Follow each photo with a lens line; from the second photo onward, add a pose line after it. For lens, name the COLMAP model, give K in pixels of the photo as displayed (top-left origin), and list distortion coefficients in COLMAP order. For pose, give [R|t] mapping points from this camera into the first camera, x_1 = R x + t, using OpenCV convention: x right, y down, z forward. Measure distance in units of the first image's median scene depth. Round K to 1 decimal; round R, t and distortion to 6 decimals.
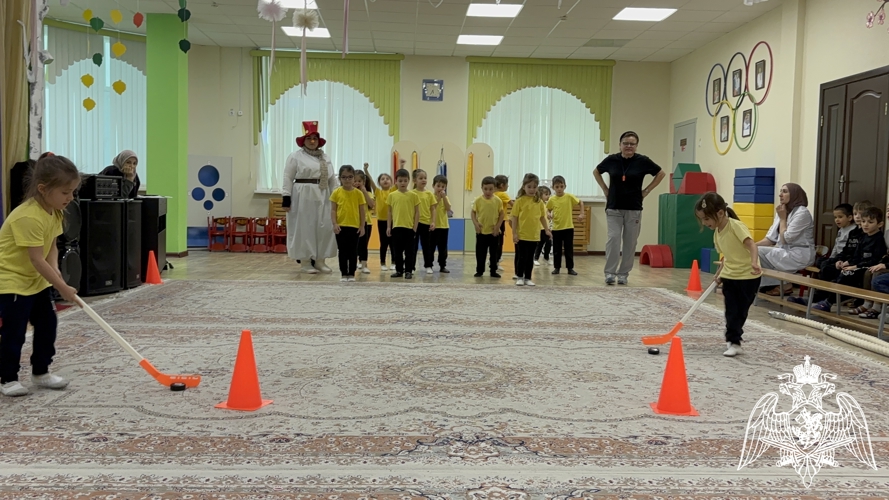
lens RADIAL K [[815.9, 0, 450.6], [0, 815.9, 251.1], [0, 0, 1]] dist [0.035052, 0.000000]
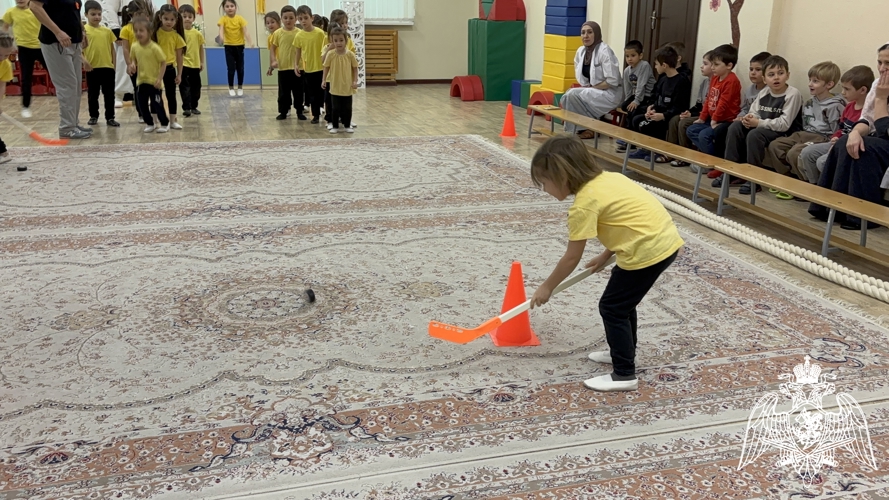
lens RADIAL K [[815.9, 0, 448.3], [0, 815.9, 264.2], [0, 0, 1]] dist [0.035052, 0.000000]
pose [[0.971735, -0.080458, 0.221939, 0.000532], [0.022162, 0.967068, 0.253550, -0.044042], [-0.235031, -0.241465, 0.941518, 0.059953]]
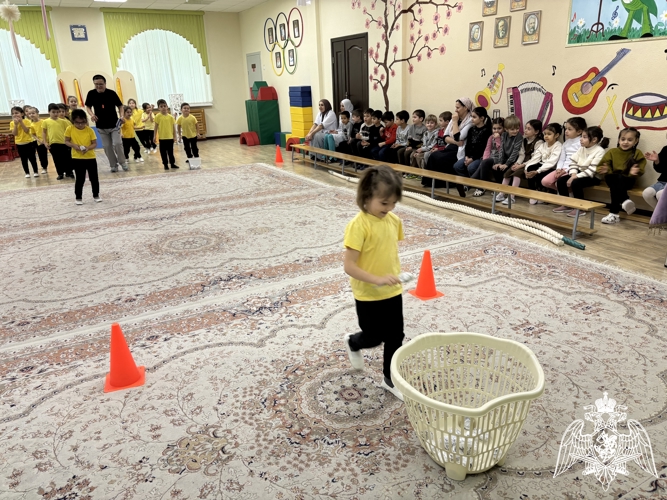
lens RADIAL K [[501.3, 0, 337.5], [0, 501.3, 250.8], [0, 0, 1]] dist [0.052120, -0.052168]
pose [[0.893310, -0.194226, 0.405306, -0.069264], [0.084642, 0.958368, 0.272703, -0.049158], [-0.441399, -0.209302, 0.872559, -0.068471]]
